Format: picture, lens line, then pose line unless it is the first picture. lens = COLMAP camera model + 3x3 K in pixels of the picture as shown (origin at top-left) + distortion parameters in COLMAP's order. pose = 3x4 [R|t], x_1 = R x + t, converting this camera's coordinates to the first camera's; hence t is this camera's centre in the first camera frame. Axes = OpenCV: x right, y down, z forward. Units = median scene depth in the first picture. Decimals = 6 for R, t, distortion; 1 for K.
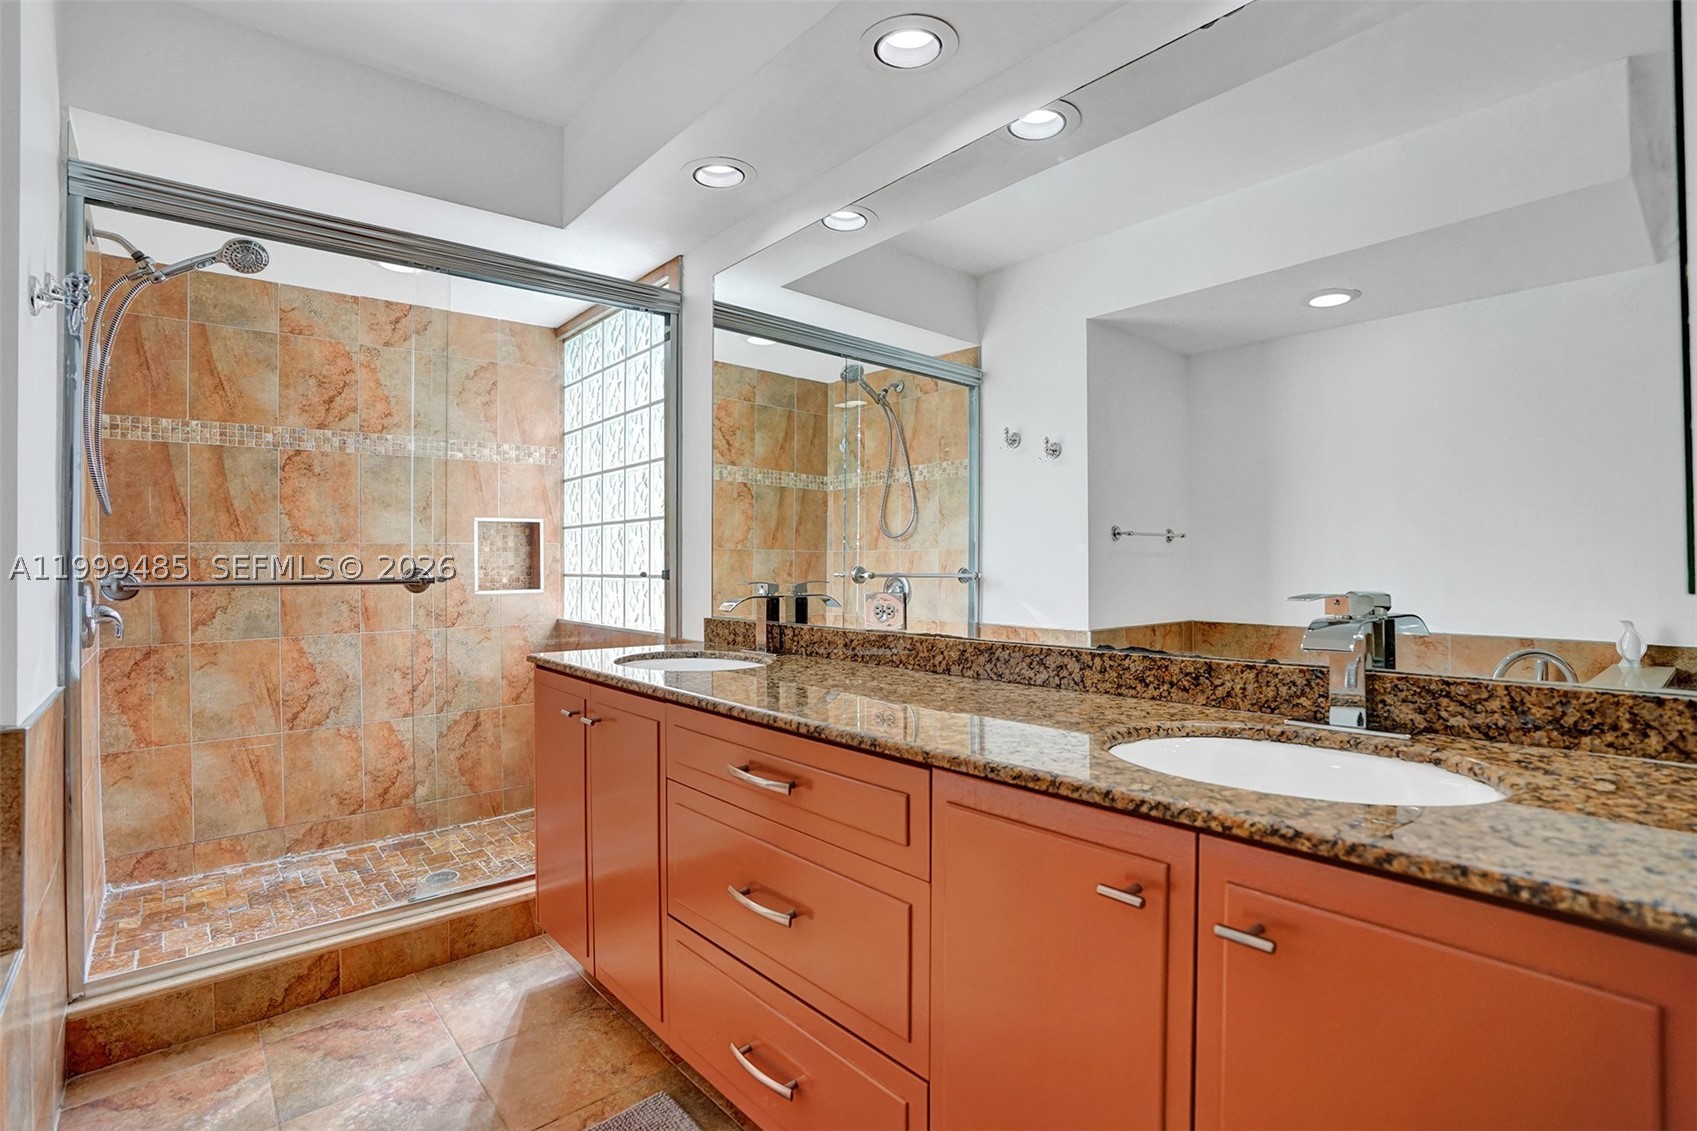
lens RADIAL K [[790.1, 0, 840.1], [0, 790.1, 555.3], [0, 0, 1]] dist [-0.057711, 0.023837]
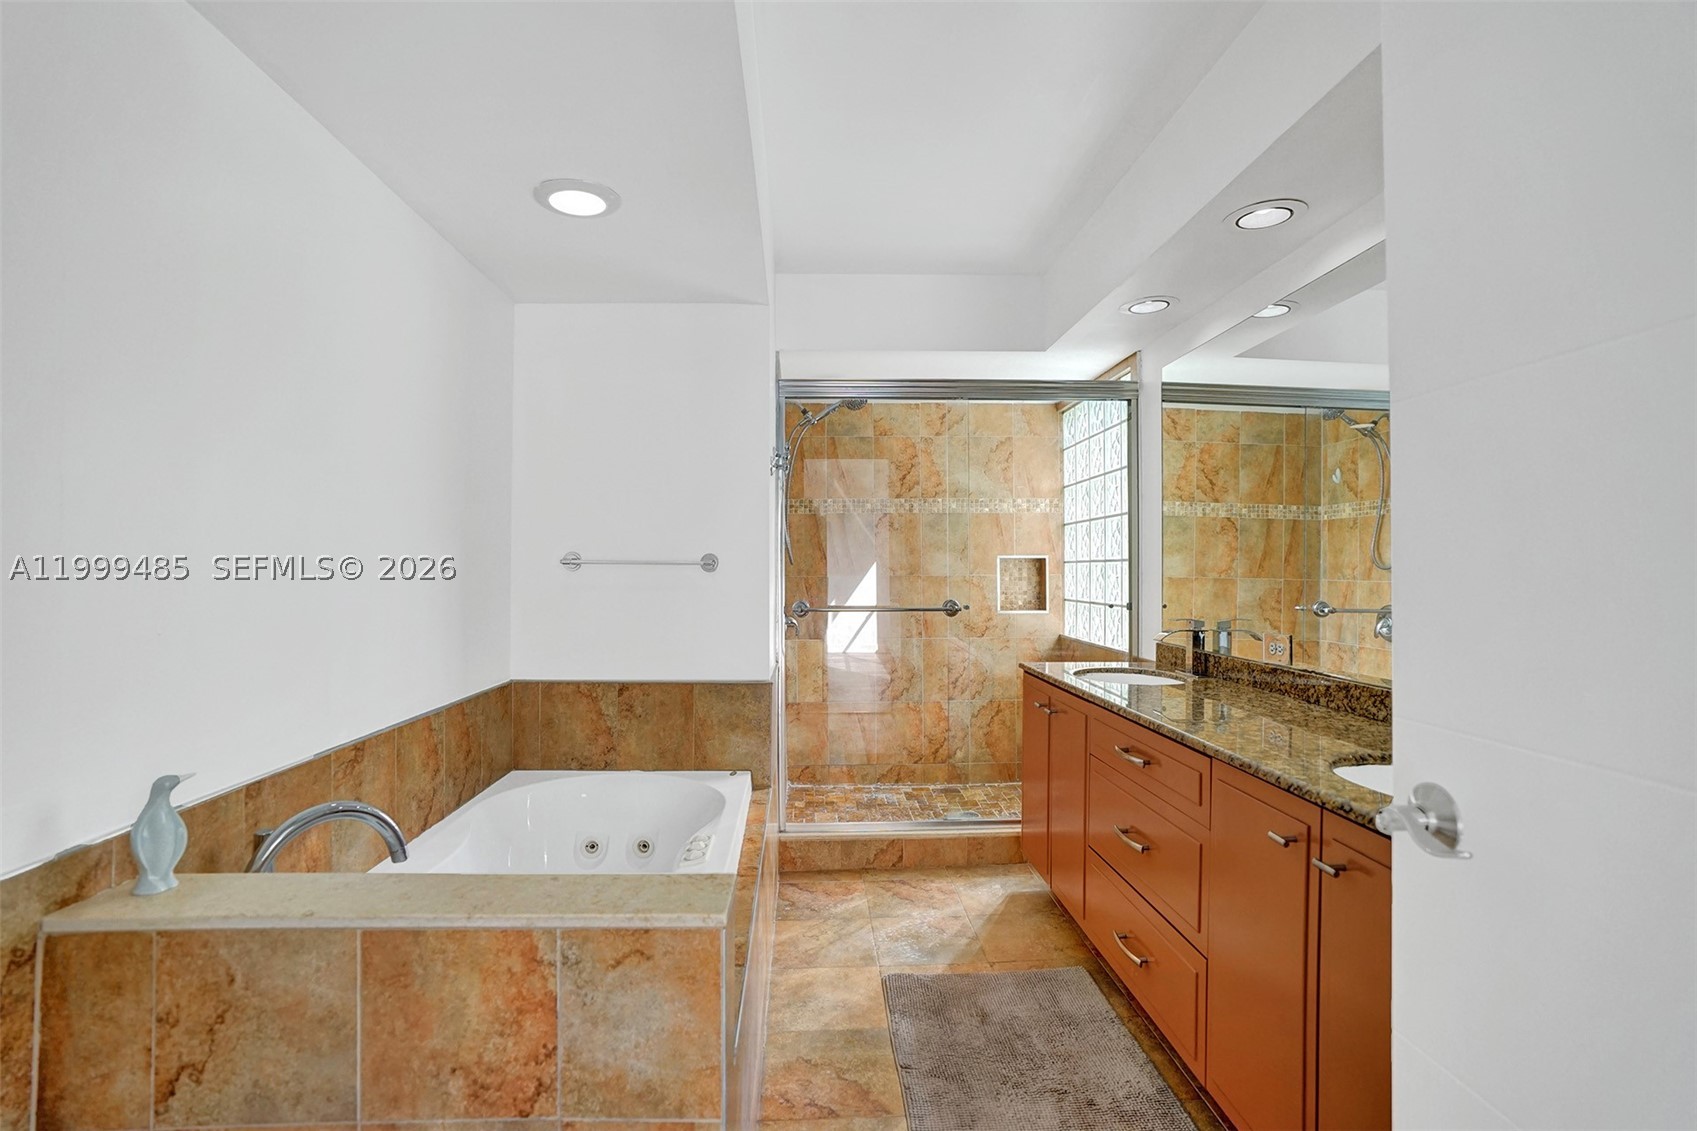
lens RADIAL K [[790.1, 0, 840.1], [0, 790.1, 555.3], [0, 0, 1]] dist [-0.057711, 0.023837]
pose [[0.780298, -0.005623, -0.625382, 0.198435], [0.001305, 0.999972, -0.007362, -0.047715], [0.625406, 0.004928, 0.780284, -0.263764]]
